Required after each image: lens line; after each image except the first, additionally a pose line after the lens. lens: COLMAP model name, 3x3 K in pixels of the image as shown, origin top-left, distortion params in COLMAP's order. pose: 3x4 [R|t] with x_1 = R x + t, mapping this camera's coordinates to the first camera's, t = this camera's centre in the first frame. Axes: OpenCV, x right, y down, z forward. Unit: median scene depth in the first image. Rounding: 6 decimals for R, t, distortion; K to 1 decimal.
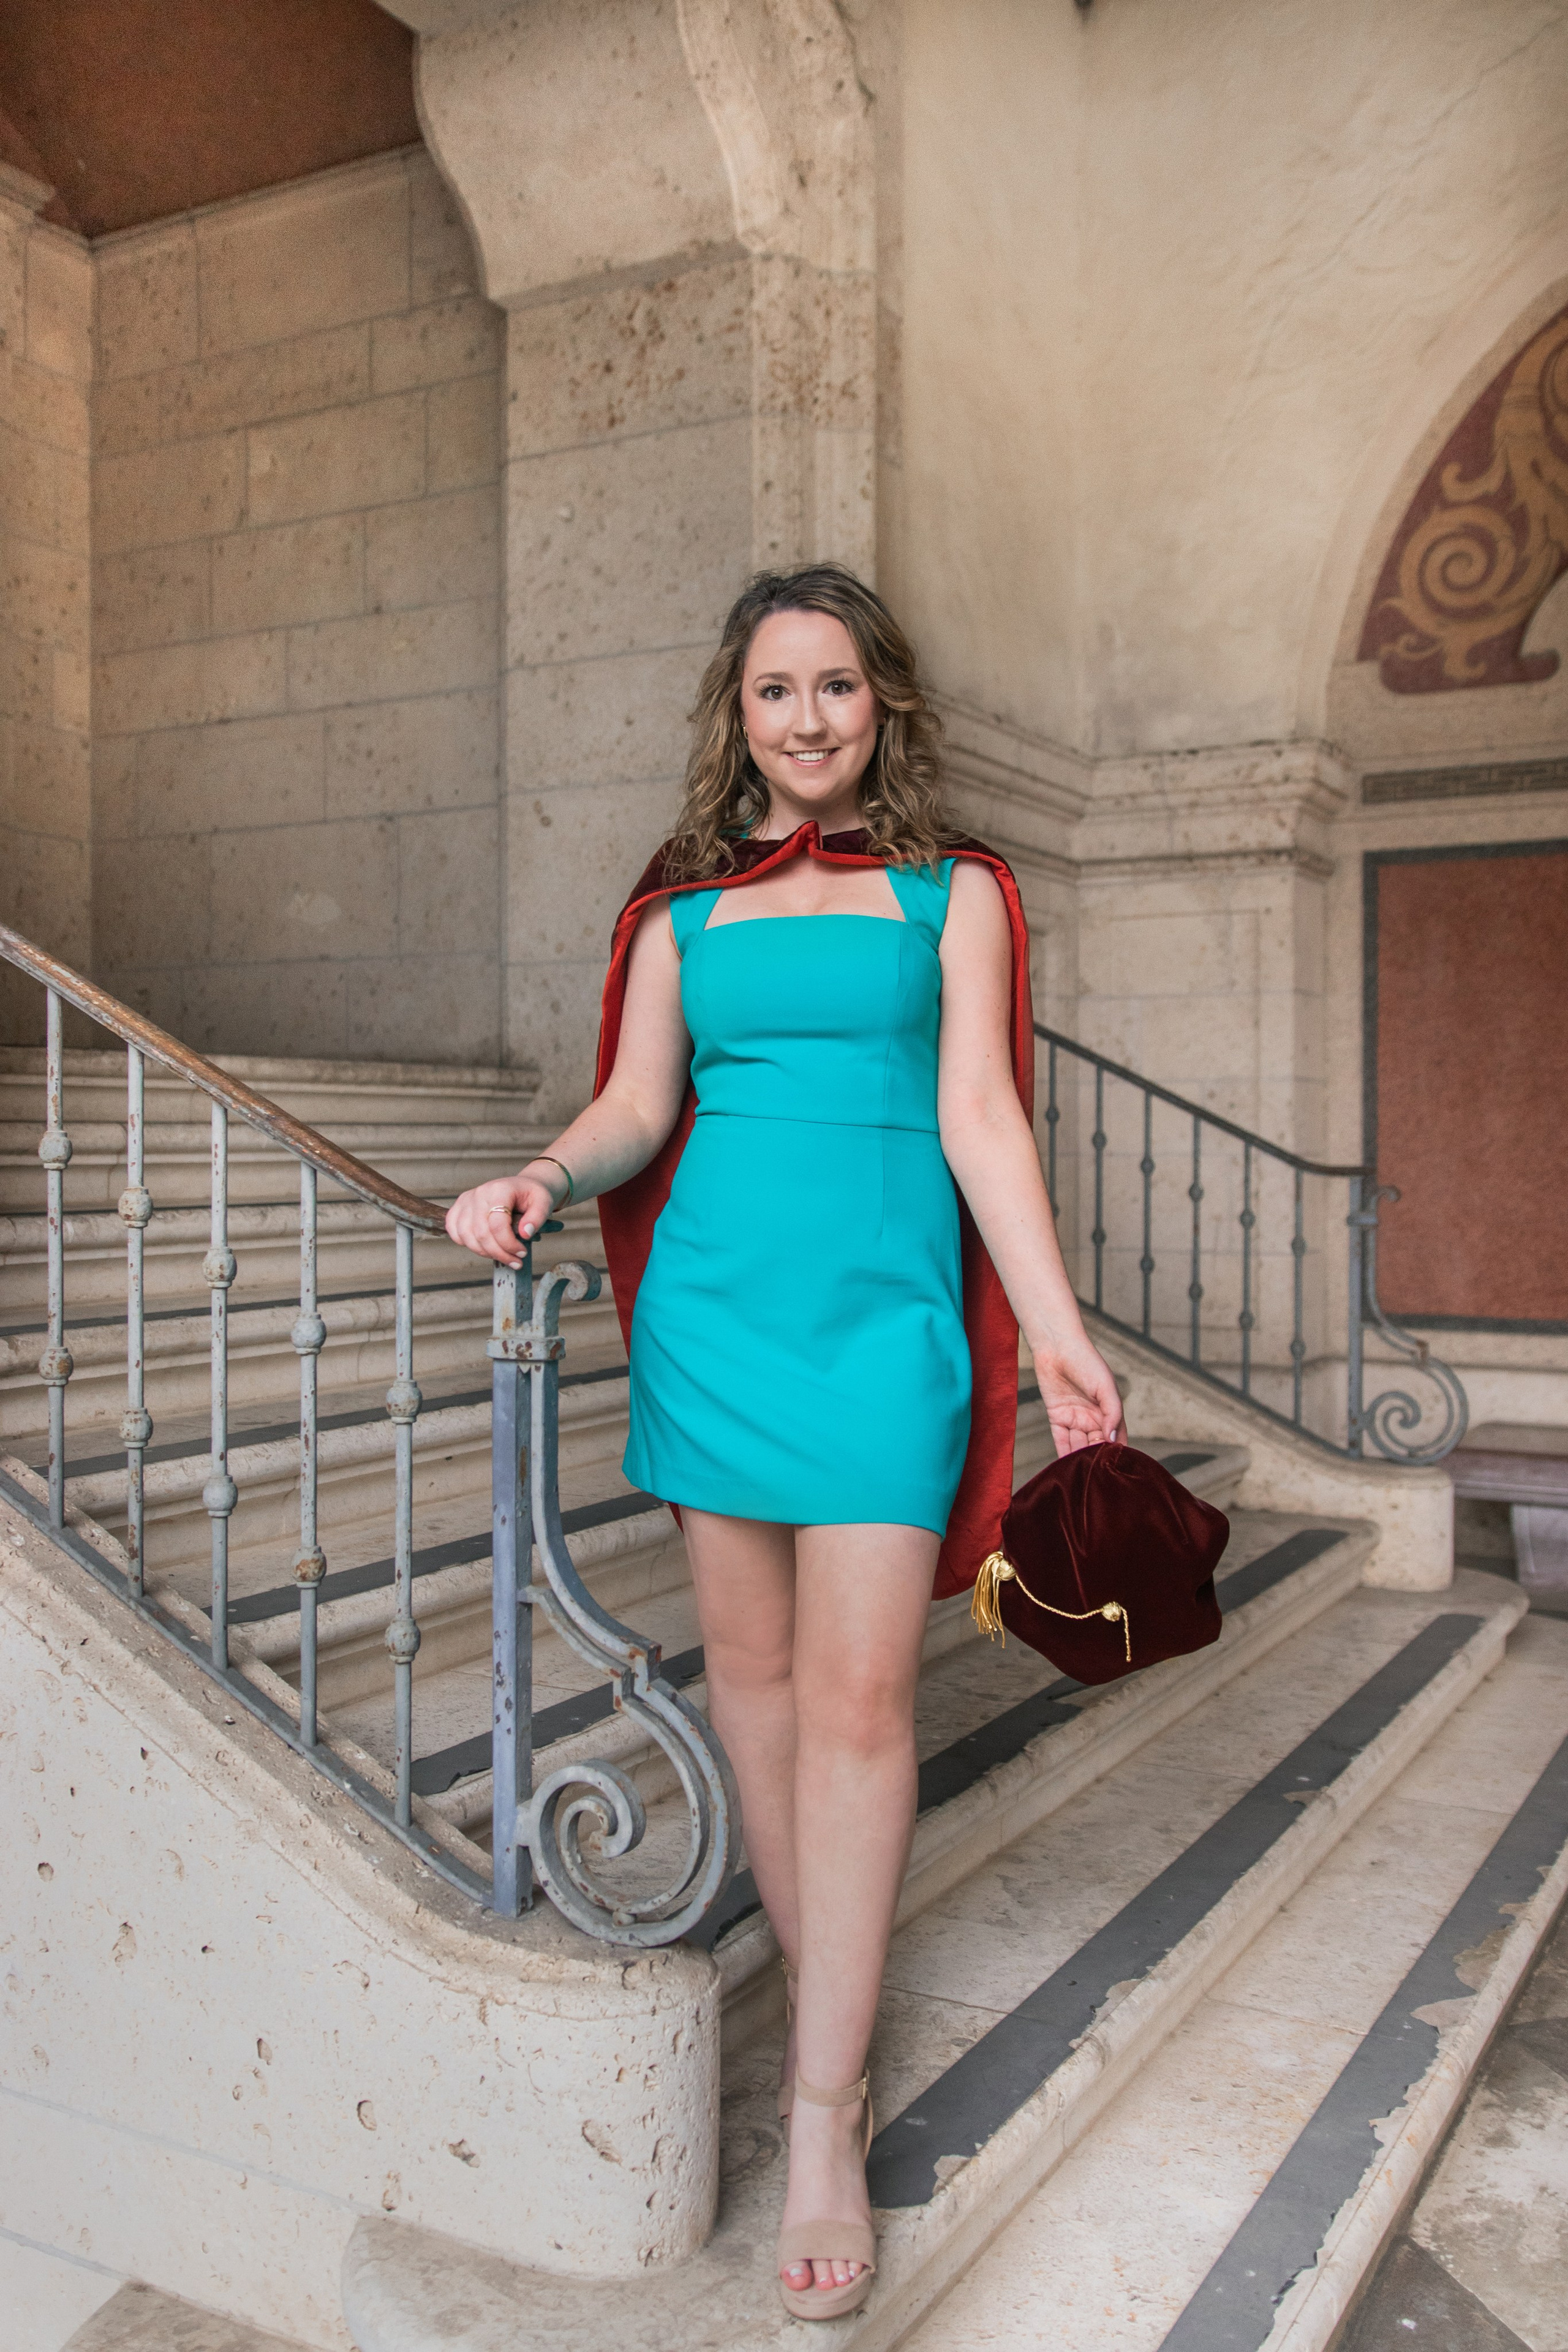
lens RADIAL K [[2102.6, 0, 728.0], [0, 2102.6, 1150.9], [0, 0, 1]] dist [0.004912, -0.006732]
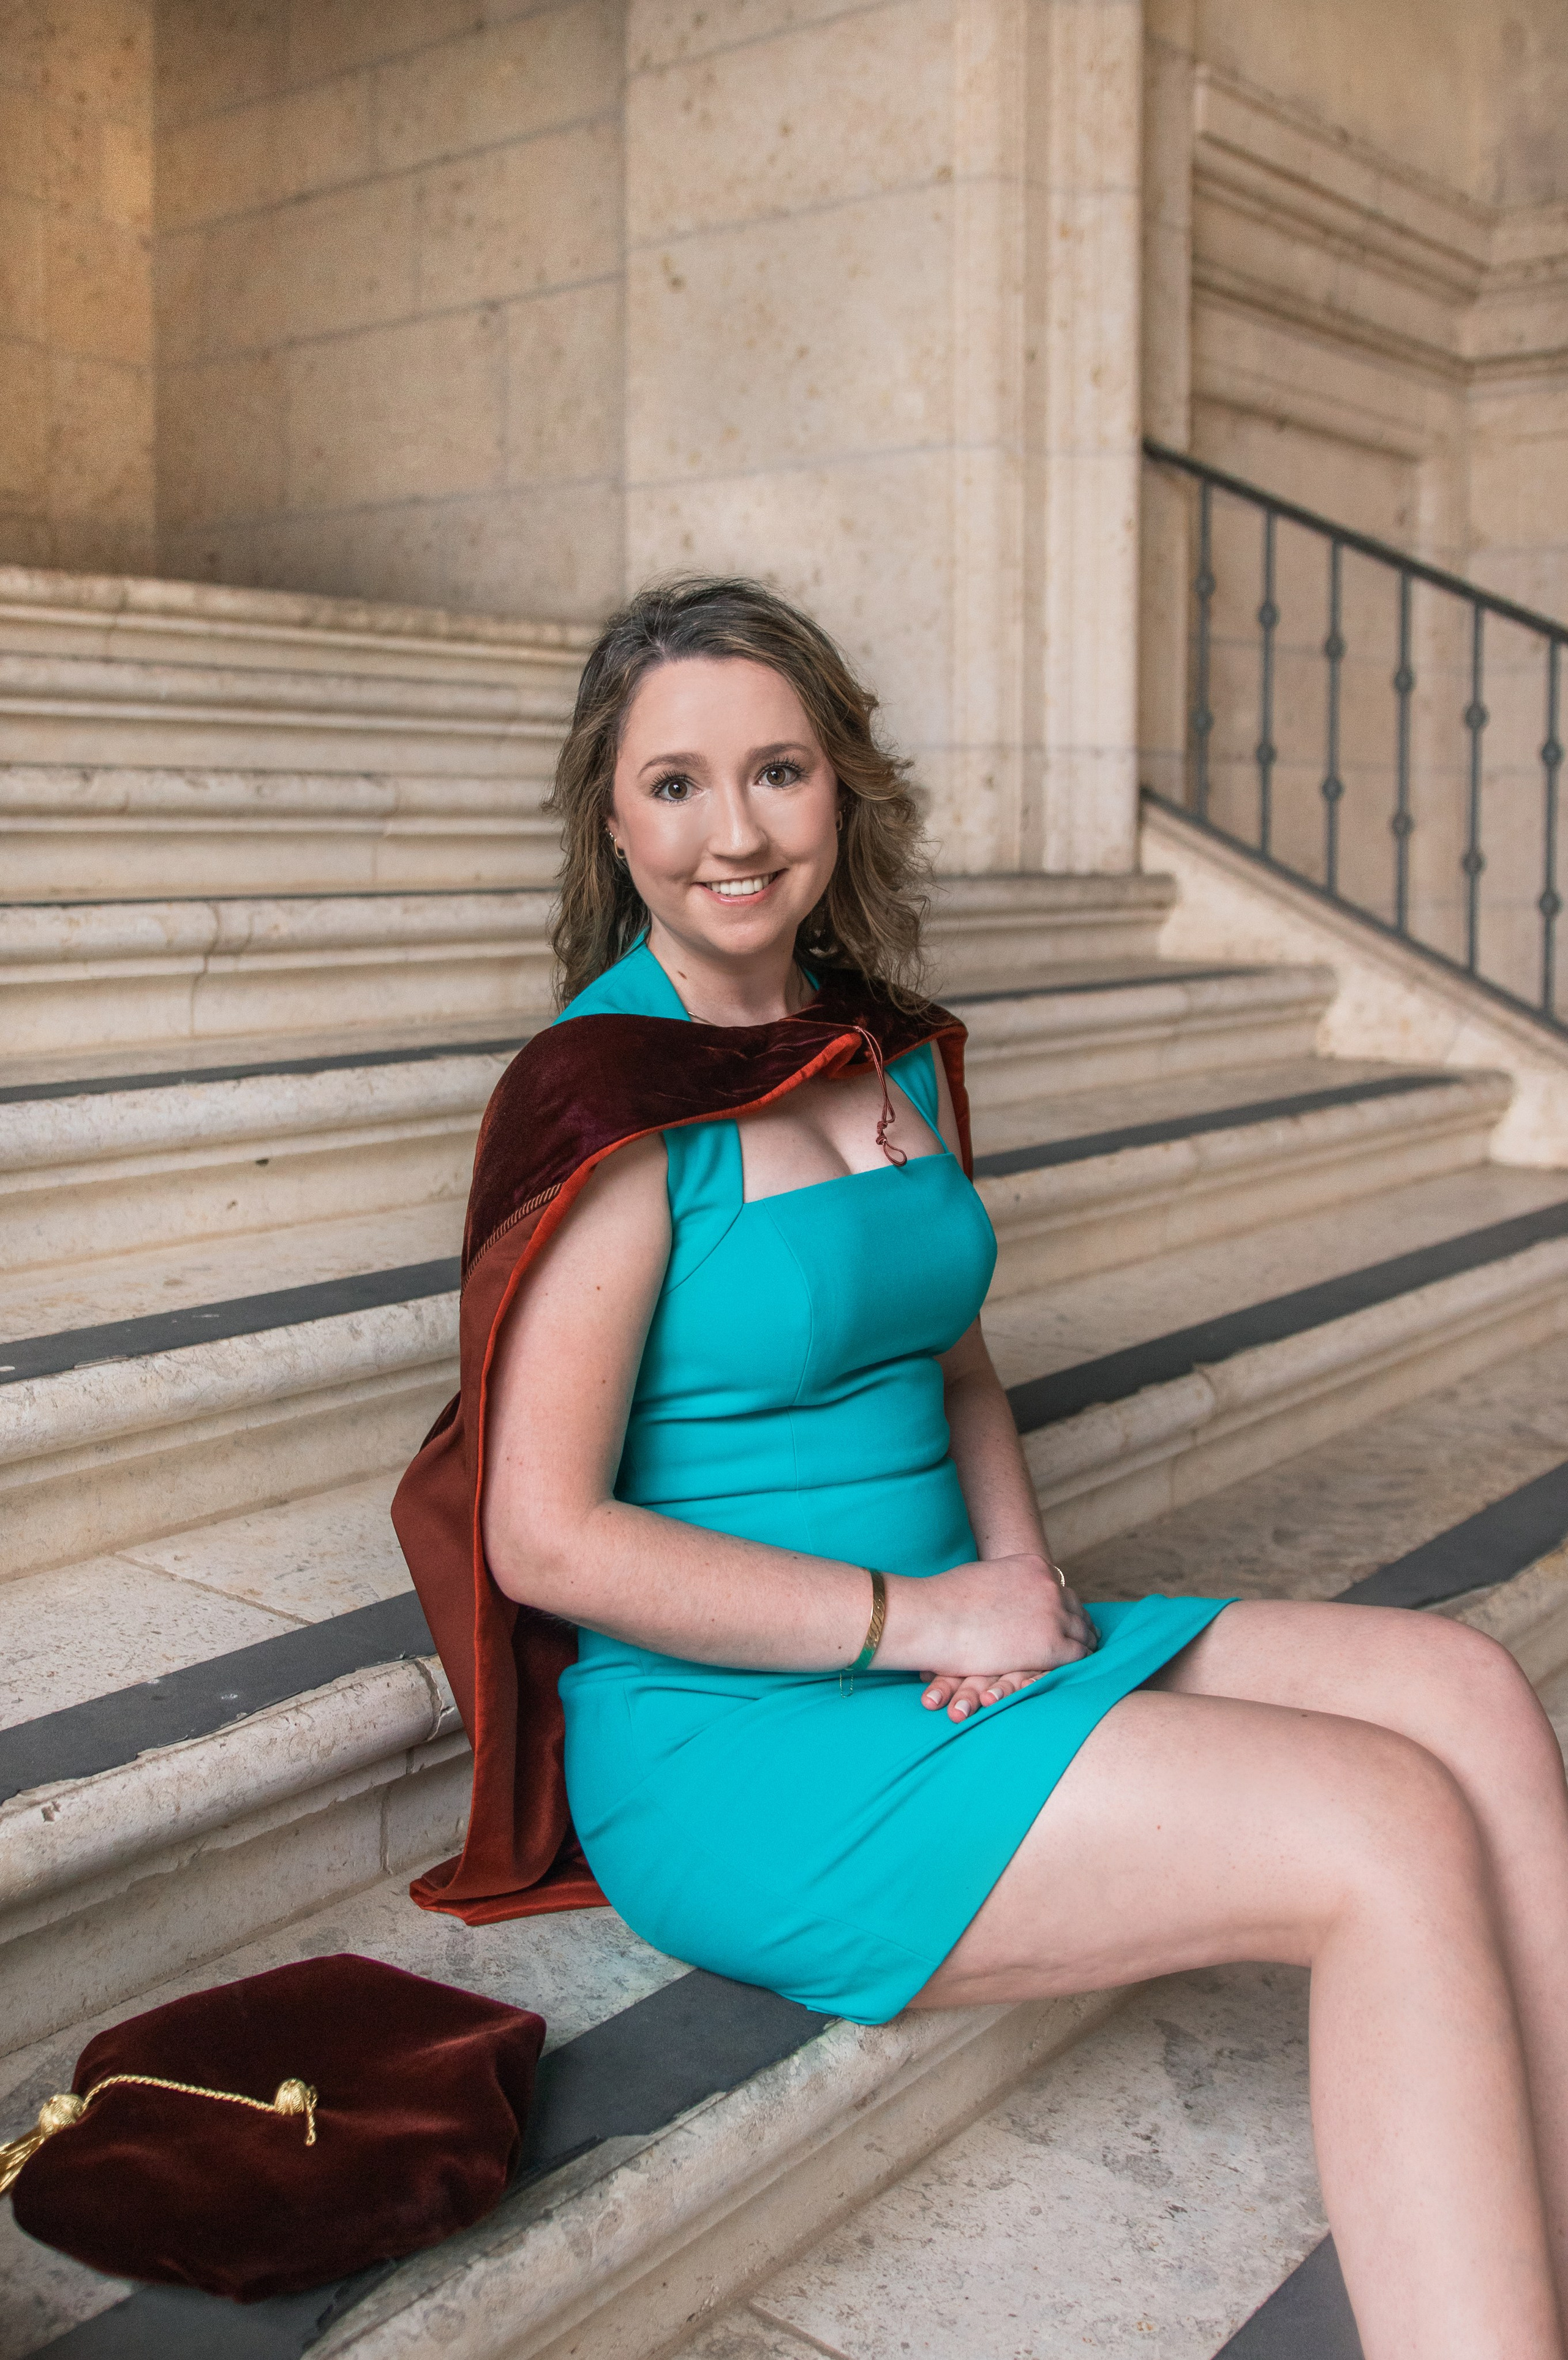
lens RADIAL K [[2274.3, 0, 709.6], [0, 2274.3, 863.5], [0, 0, 1]] dist [0.023852, -0.007521]
pose [[0.984472, 0.006581, -0.175416, 0.063097], [-0.005046, 0.999945, 0.009194, 0.034405], [0.175467, -0.008166, 0.984451, 0.242067]]
